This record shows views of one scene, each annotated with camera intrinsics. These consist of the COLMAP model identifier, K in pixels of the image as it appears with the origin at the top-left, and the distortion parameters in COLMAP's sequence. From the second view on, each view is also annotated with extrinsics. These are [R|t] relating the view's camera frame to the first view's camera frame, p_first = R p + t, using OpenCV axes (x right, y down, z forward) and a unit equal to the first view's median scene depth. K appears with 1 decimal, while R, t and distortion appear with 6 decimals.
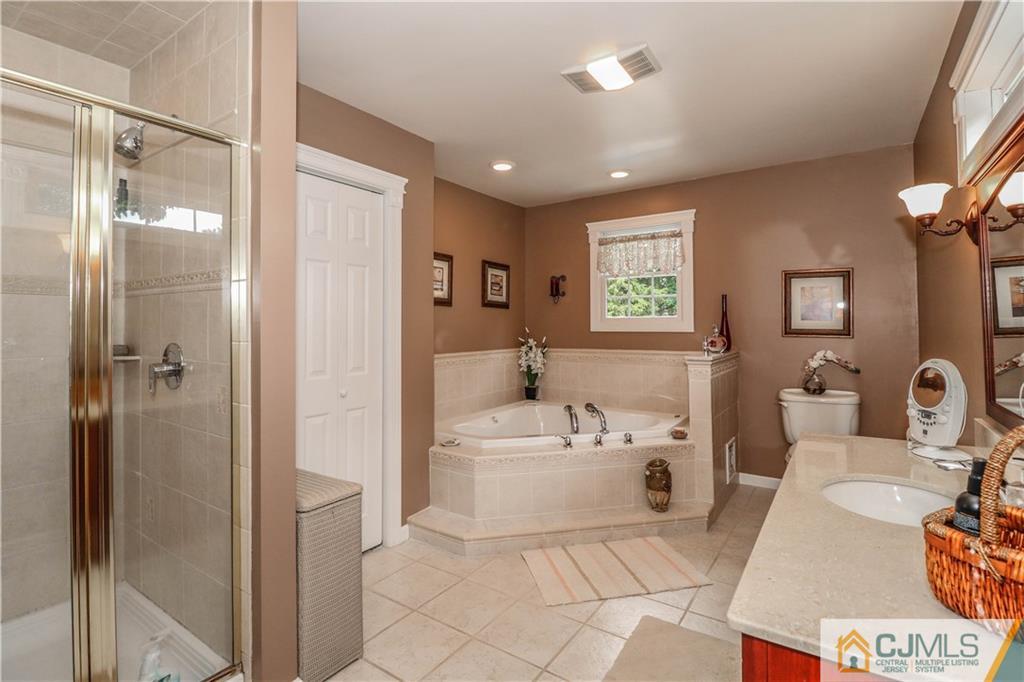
lens RADIAL K [[487.9, 0, 512.0], [0, 487.9, 341.0], [0, 0, 1]] dist [-0.003735, -0.000536]
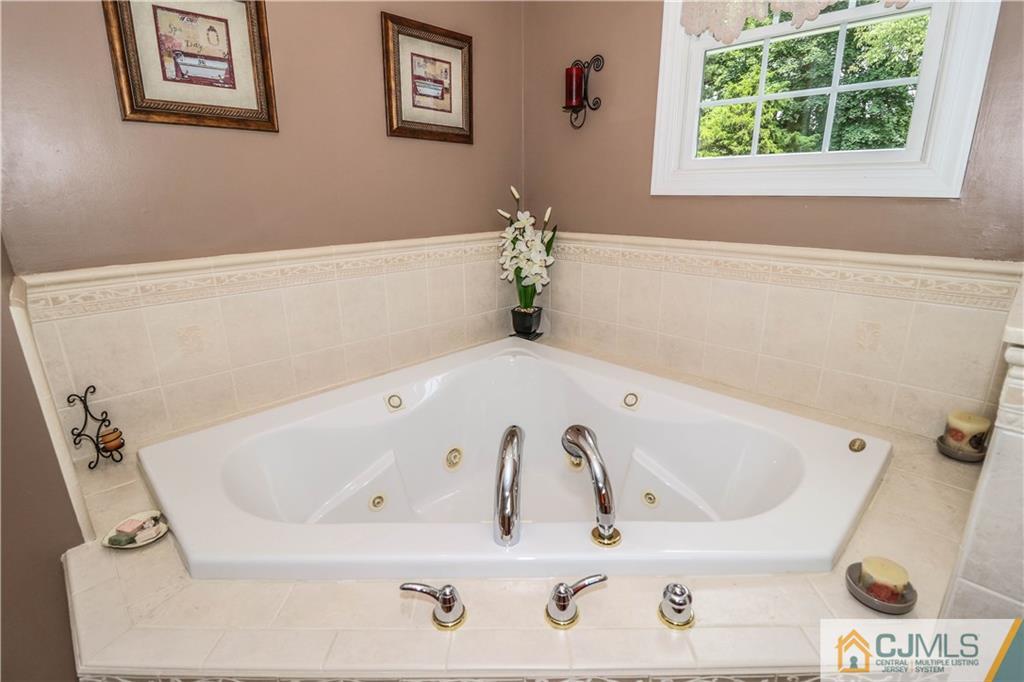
lens RADIAL K [[487.9, 0, 512.0], [0, 487.9, 341.0], [0, 0, 1]] dist [-0.003735, -0.000536]
pose [[0.976929, 0.057832, -0.205587, 0.133304], [-0.000604, 0.963382, 0.268132, -0.010310], [0.213565, -0.261821, 0.941190, 0.524501]]
